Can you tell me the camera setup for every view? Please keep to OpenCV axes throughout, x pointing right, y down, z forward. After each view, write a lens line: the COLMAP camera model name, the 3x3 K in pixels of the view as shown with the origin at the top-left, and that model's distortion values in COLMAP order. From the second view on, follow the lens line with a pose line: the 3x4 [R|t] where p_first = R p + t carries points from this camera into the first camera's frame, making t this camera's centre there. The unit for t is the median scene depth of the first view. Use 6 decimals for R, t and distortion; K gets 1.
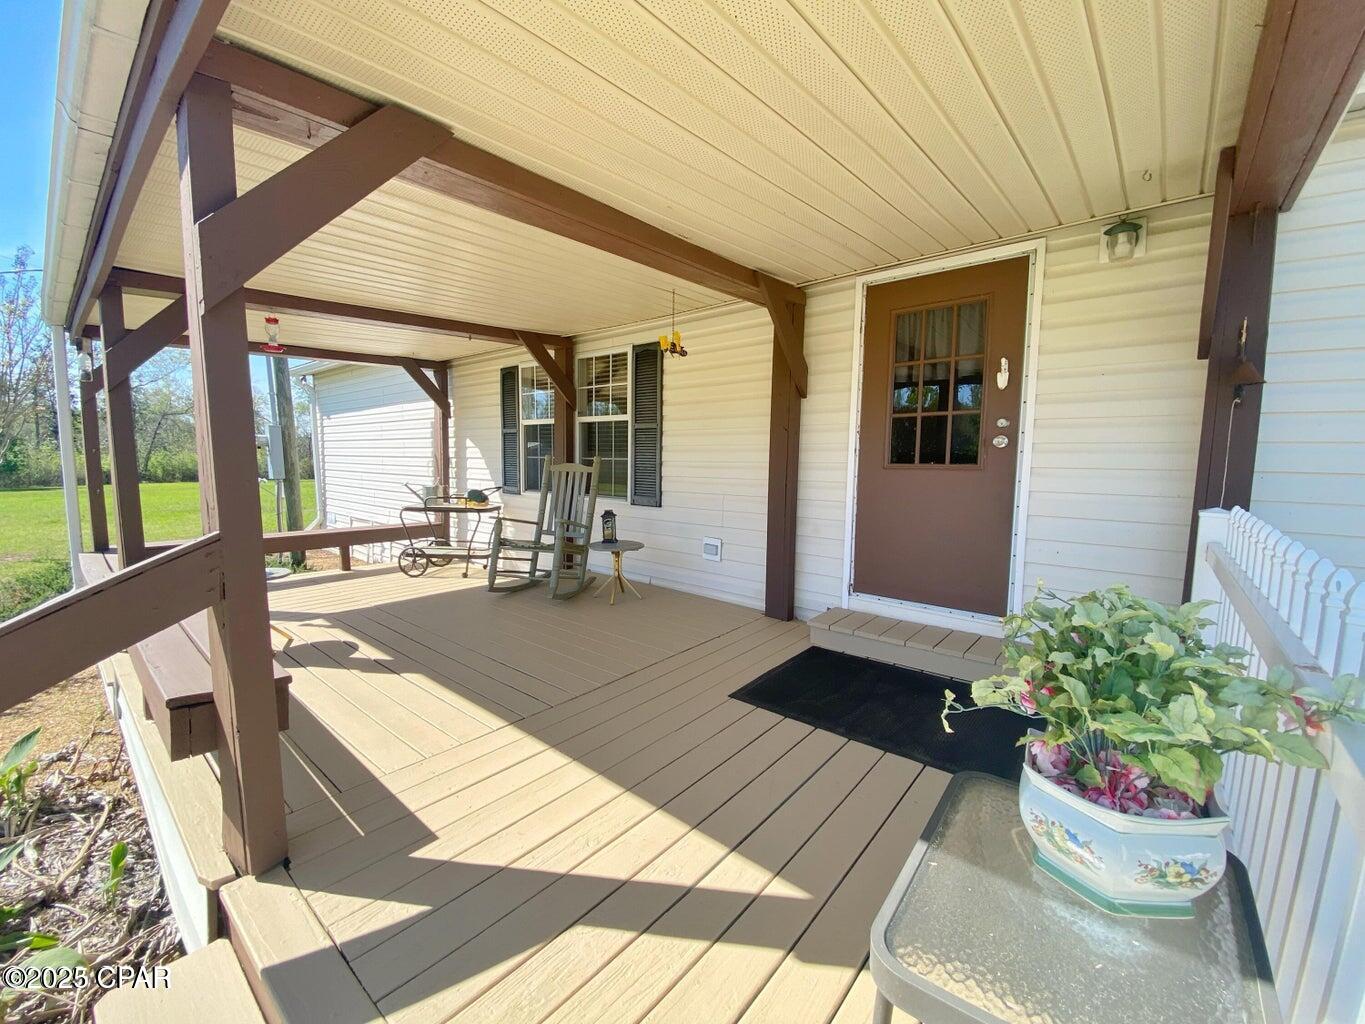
lens RADIAL K [[549.8, 0, 691.1], [0, 549.8, 513.2], [0, 0, 1]] dist [0.012898, -0.015606]
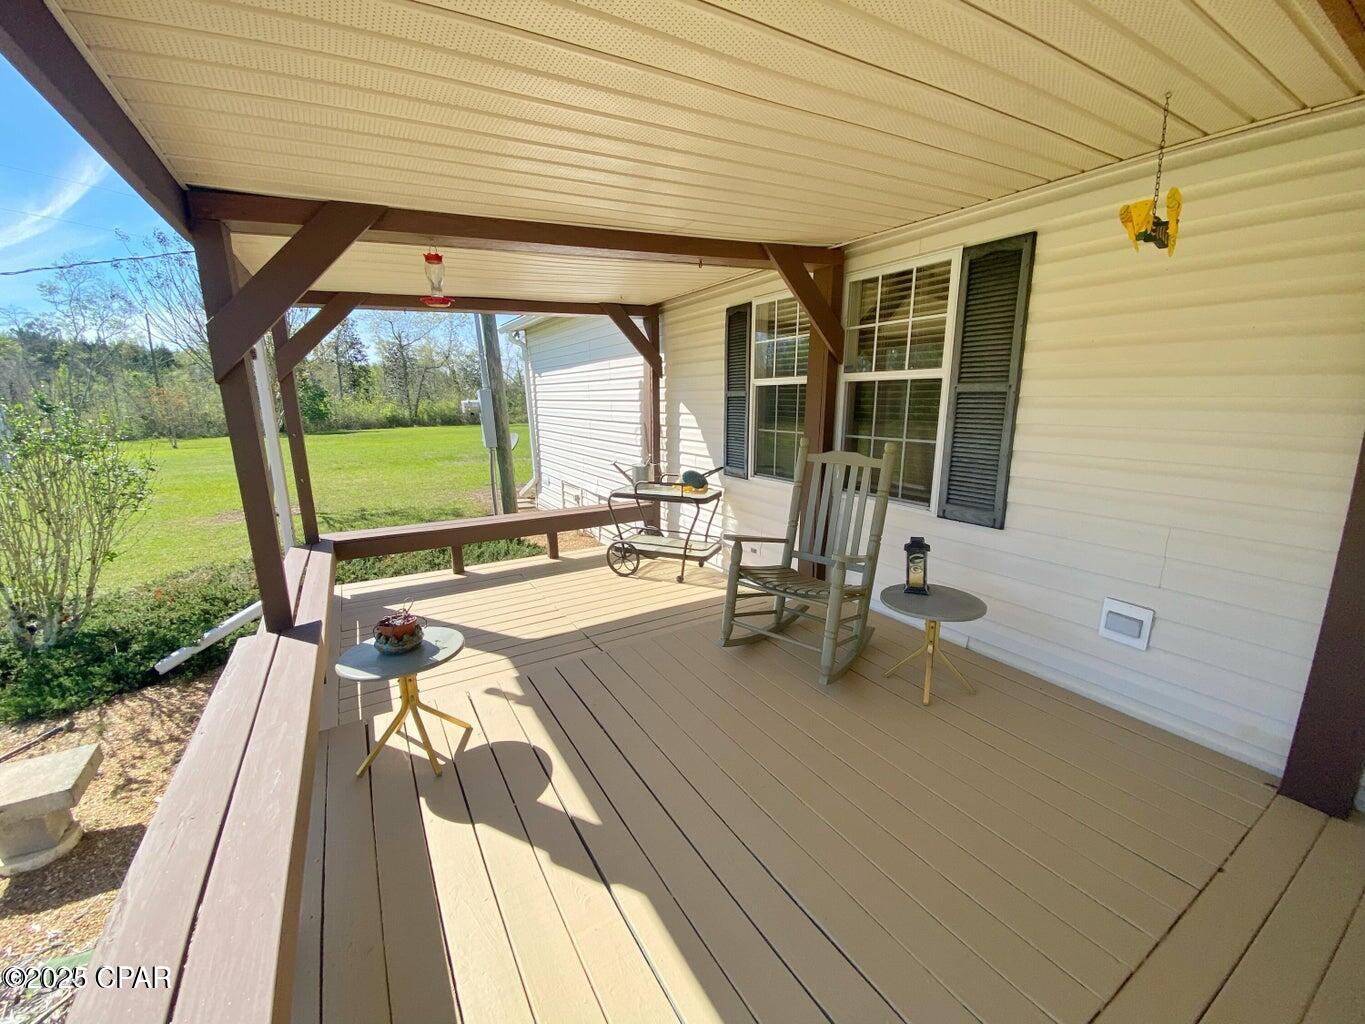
lens RADIAL K [[549.8, 0, 680.3], [0, 549.8, 520.8], [0, 0, 1]] dist [0.012898, -0.015606]
pose [[0.937917, 0.051132, -0.343069, -0.140623], [-0.009270, 0.992417, 0.122570, -0.071288], [0.346735, -0.111781, 0.931279, 0.266564]]
